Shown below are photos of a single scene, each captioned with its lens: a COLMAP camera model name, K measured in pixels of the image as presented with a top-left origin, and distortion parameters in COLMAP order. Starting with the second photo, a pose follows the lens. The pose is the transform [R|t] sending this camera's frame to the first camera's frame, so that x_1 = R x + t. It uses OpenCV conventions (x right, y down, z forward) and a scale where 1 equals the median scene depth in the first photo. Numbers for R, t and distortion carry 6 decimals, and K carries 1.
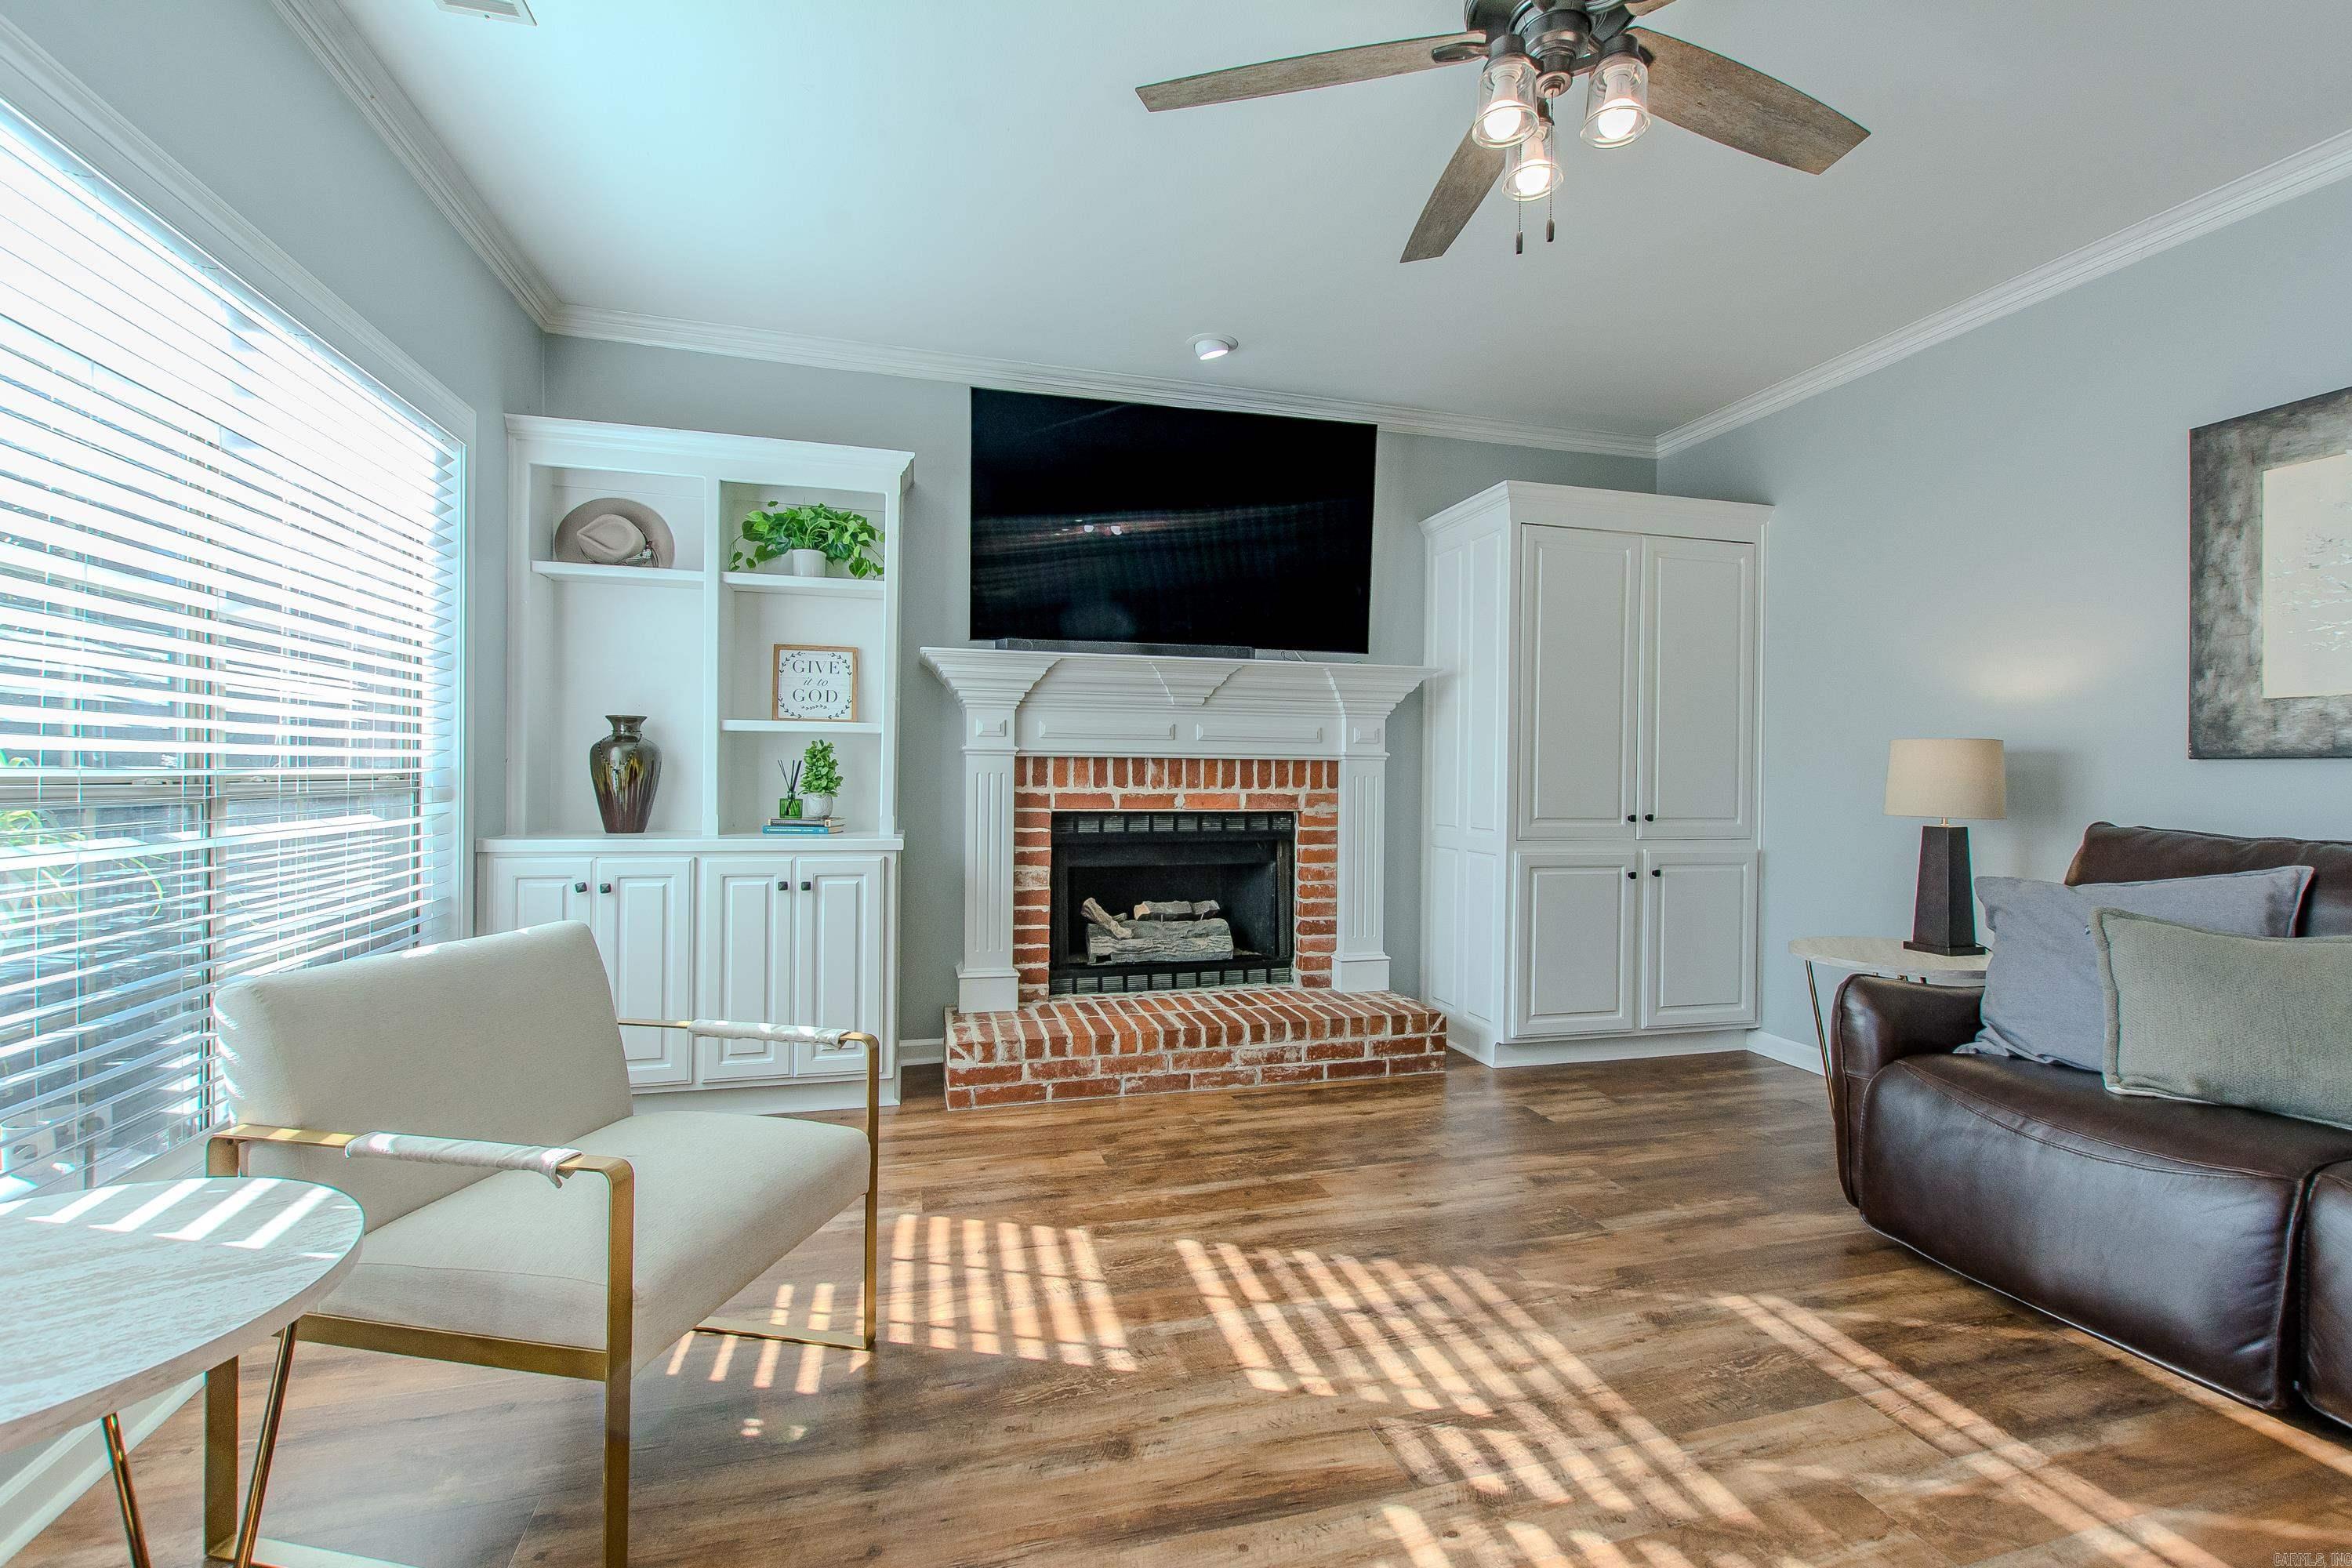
lens RADIAL K [[1015.1, 0, 1185.6], [0, 1015.1, 779.8], [0, 0, 1]] dist [0.008944, -0.004071]
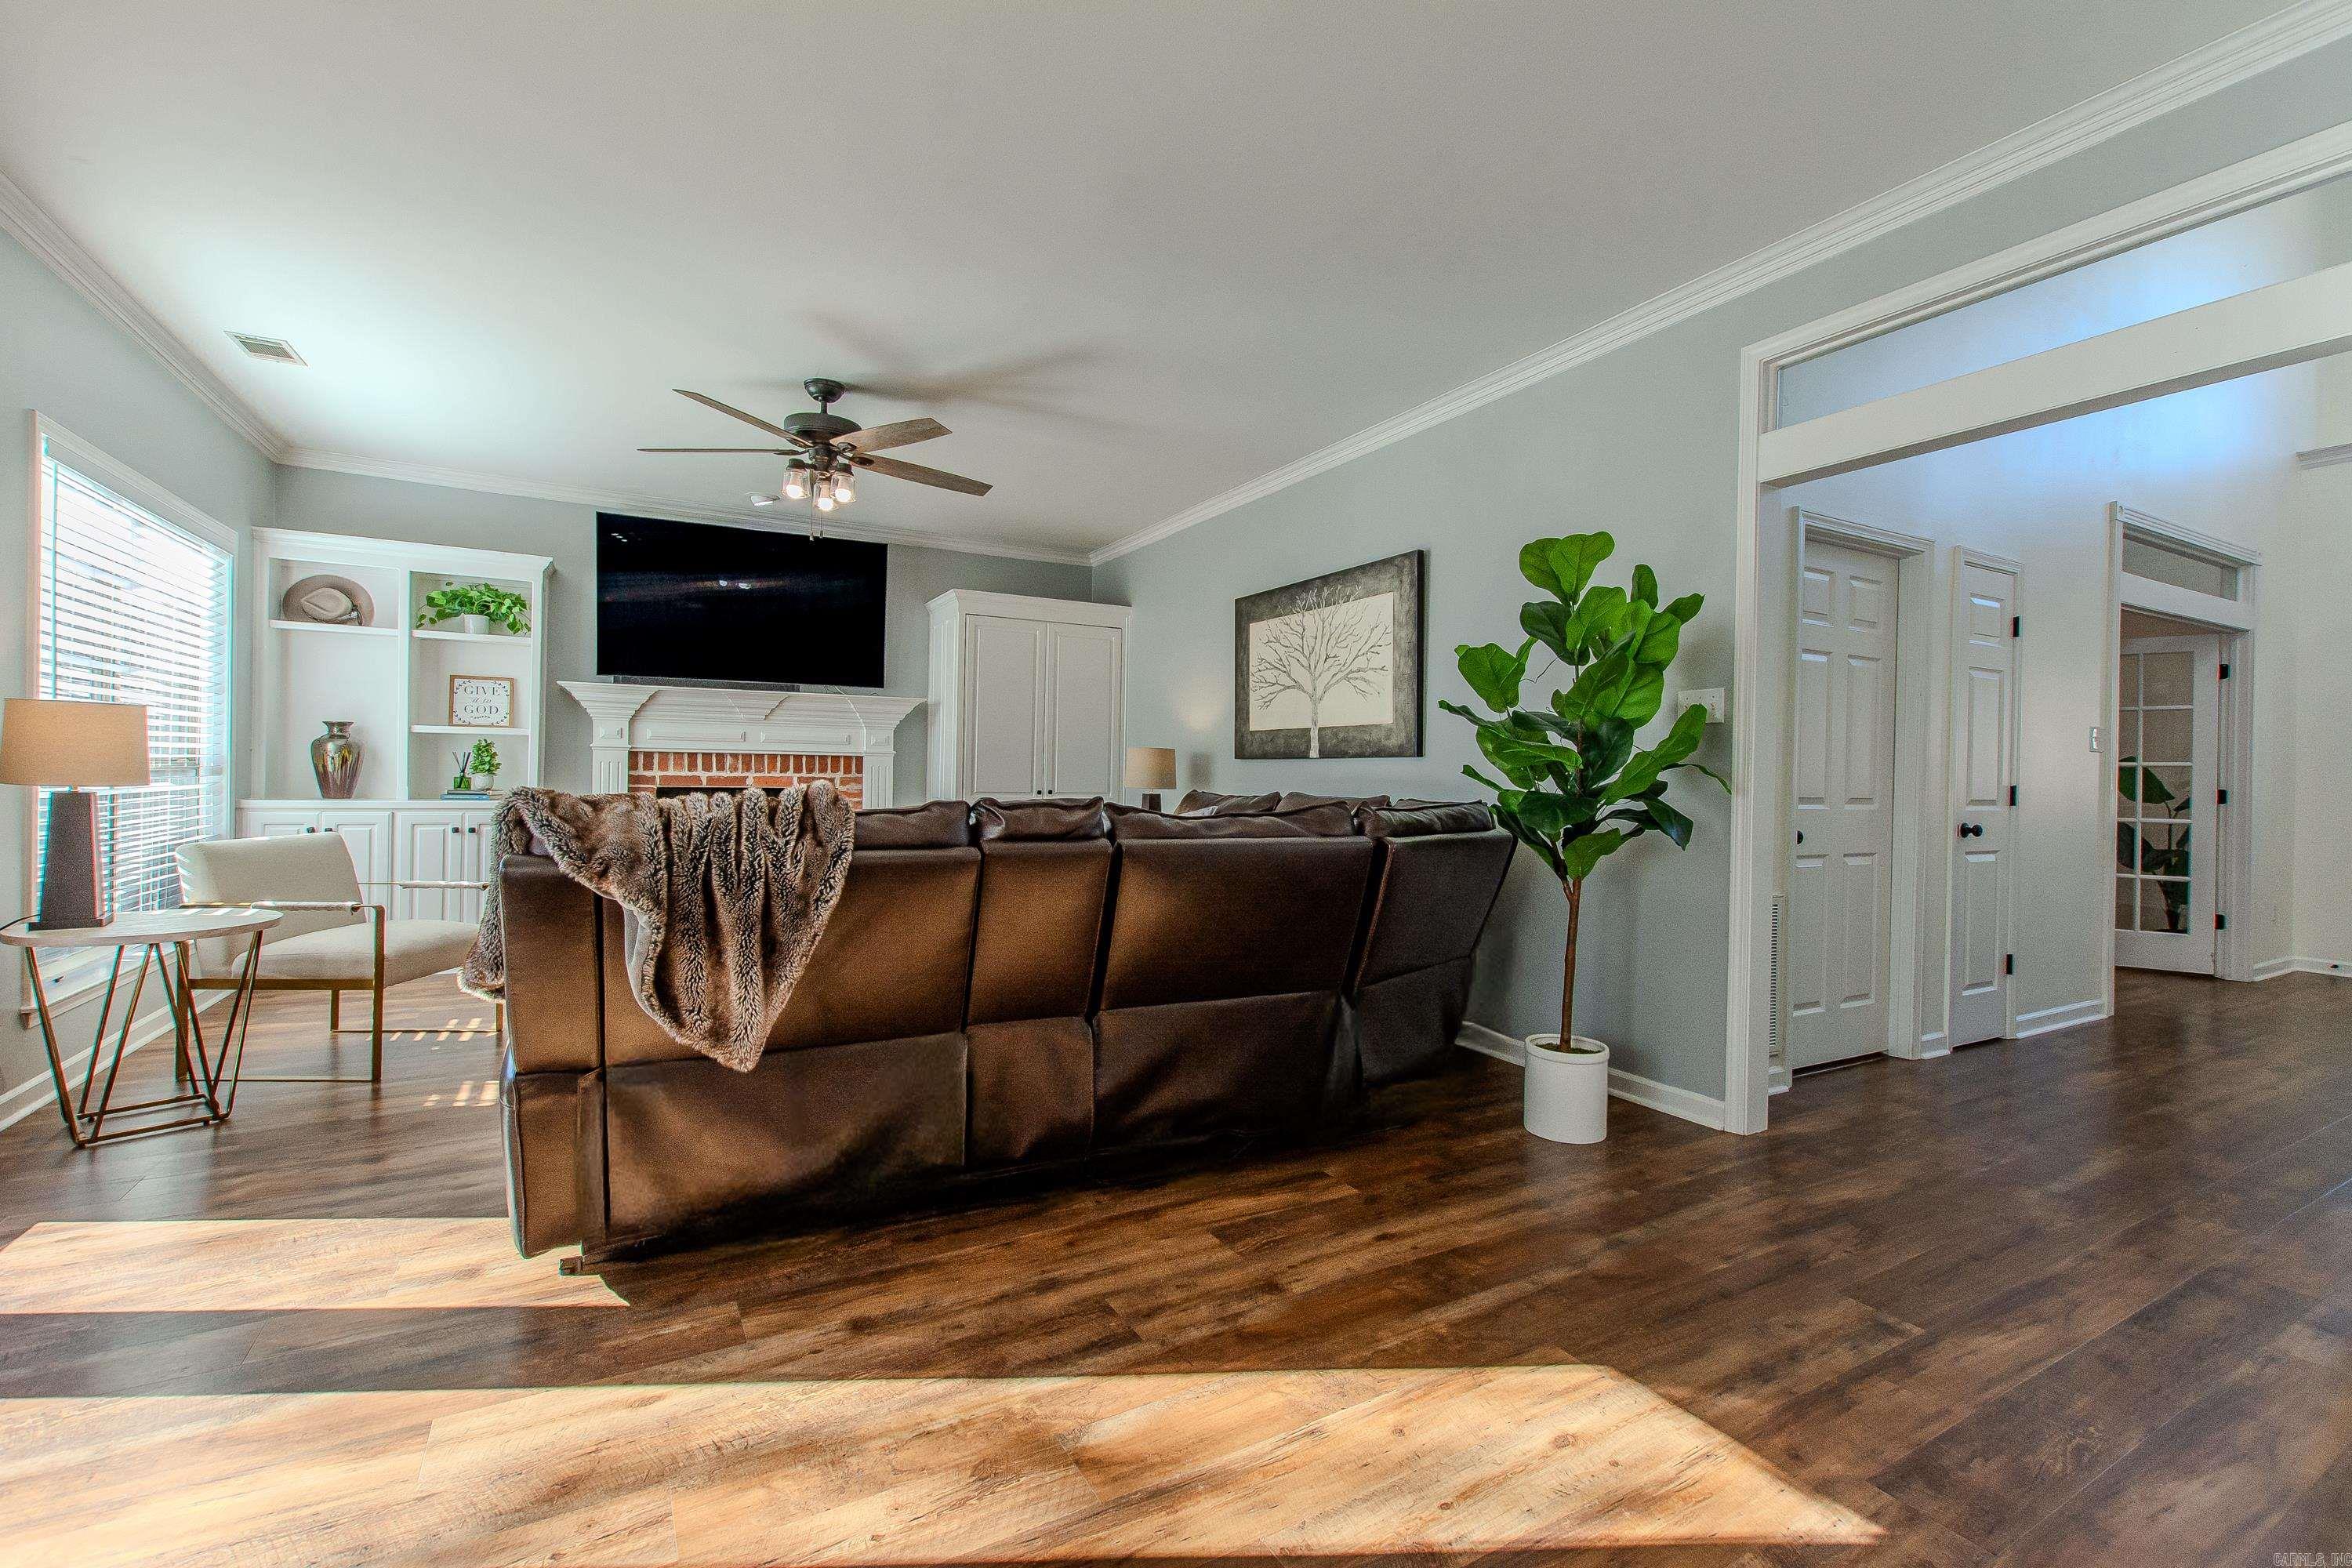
lens RADIAL K [[1018.9, 0, 1183.4], [0, 1018.9, 778.9], [0, 0, 1]] dist [0.009356, -0.000238]
pose [[0.972439, 0.004531, 0.233112, 0.310407], [-0.004916, 0.999987, 0.001069, 0.014308], [-0.233104, -0.002185, 0.972449, -0.757283]]
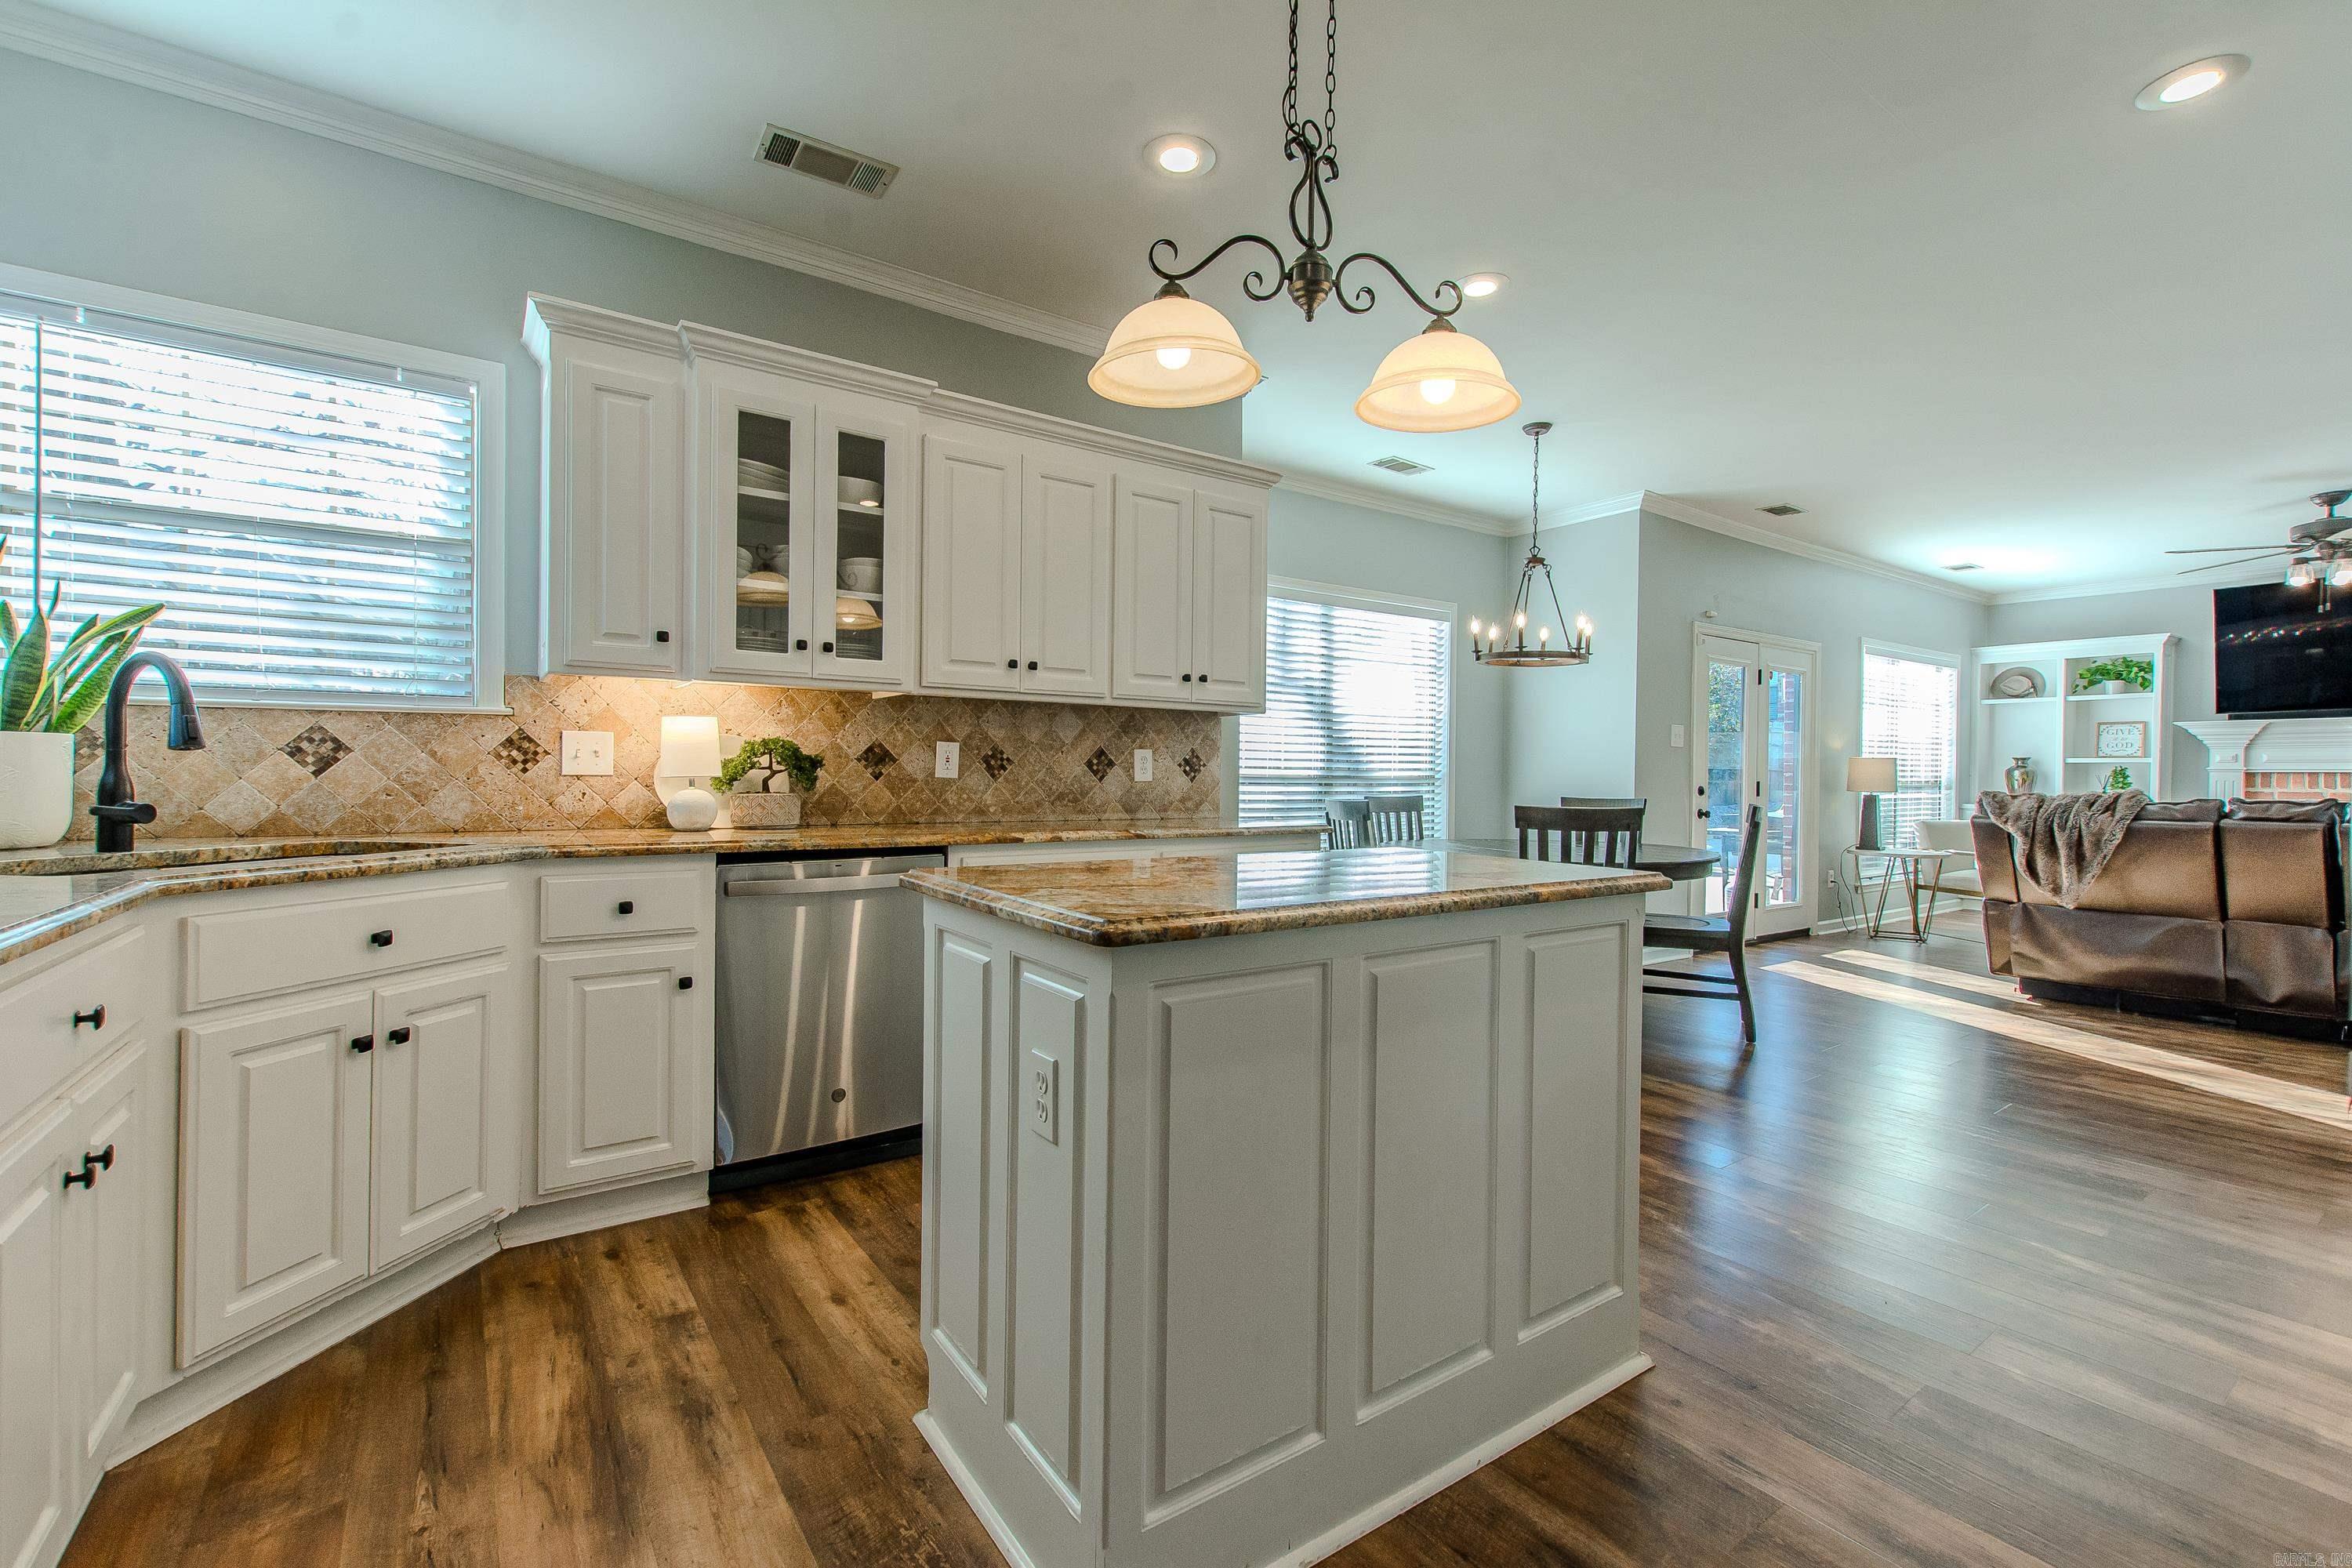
lens RADIAL K [[1015.1, 0, 1185.6], [0, 1015.1, 779.8], [0, 0, 1]] dist [0.008944, -0.004071]
pose [[0.335215, -0.000790, -0.942141, 1.061997], [-0.012281, 0.999911, -0.005208, 0.028089], [0.942062, 0.013316, 0.335175, -1.678053]]
